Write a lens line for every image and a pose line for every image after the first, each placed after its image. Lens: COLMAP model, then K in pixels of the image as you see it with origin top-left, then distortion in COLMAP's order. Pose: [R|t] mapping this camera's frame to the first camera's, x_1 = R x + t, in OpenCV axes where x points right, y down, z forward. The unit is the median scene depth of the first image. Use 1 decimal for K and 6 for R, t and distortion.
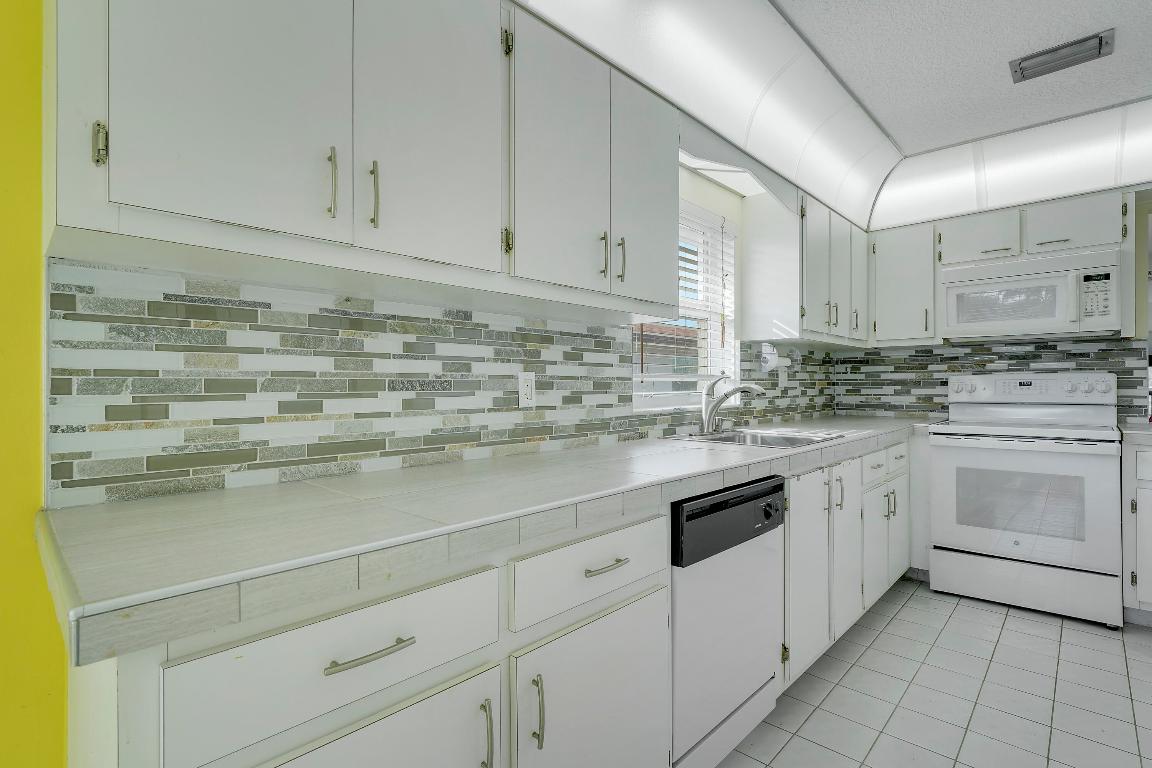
lens RADIAL K [[544.7, 0, 594.5], [0, 544.7, 380.4], [0, 0, 1]] dist [-0.009422, -0.001843]
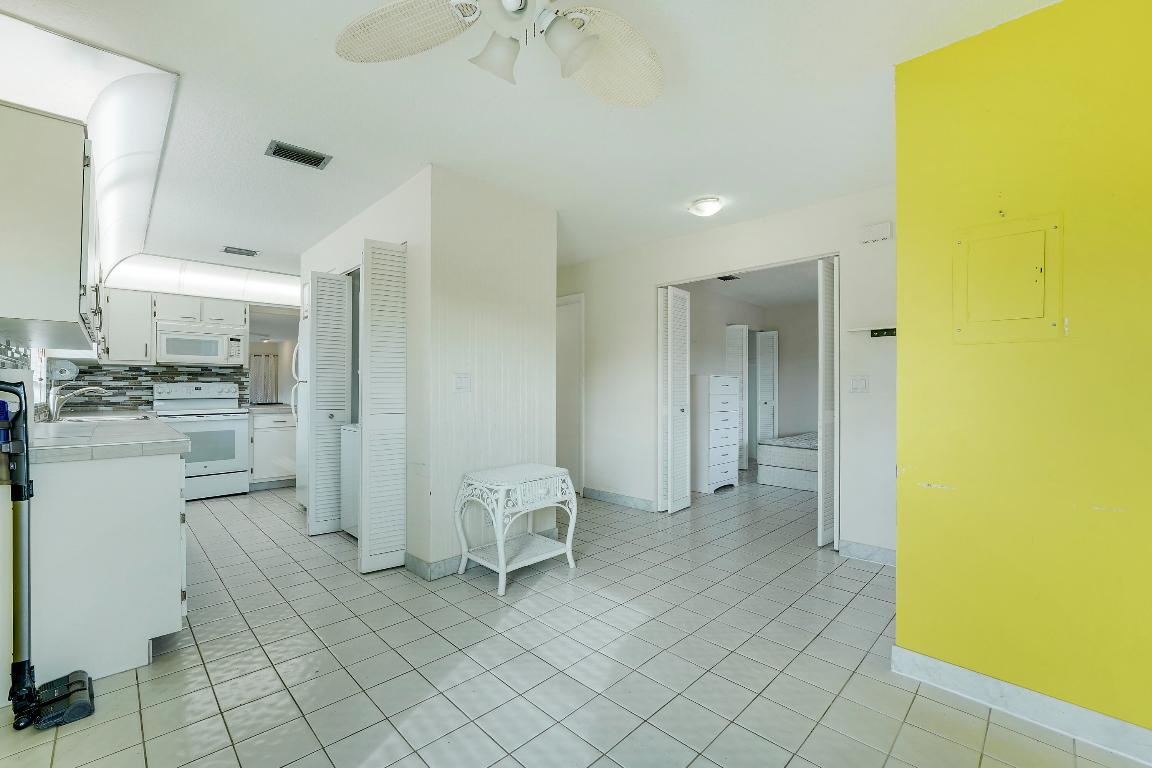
lens RADIAL K [[503.1, 0, 578.6], [0, 503.1, 385.9], [0, 0, 1]] dist [-0.022776, 0.002047]
pose [[0.036633, 0.009879, 0.999280, -1.255416], [-0.002303, 0.999949, -0.009801, 0.015787], [-0.999326, -0.001942, 0.036653, -0.567685]]
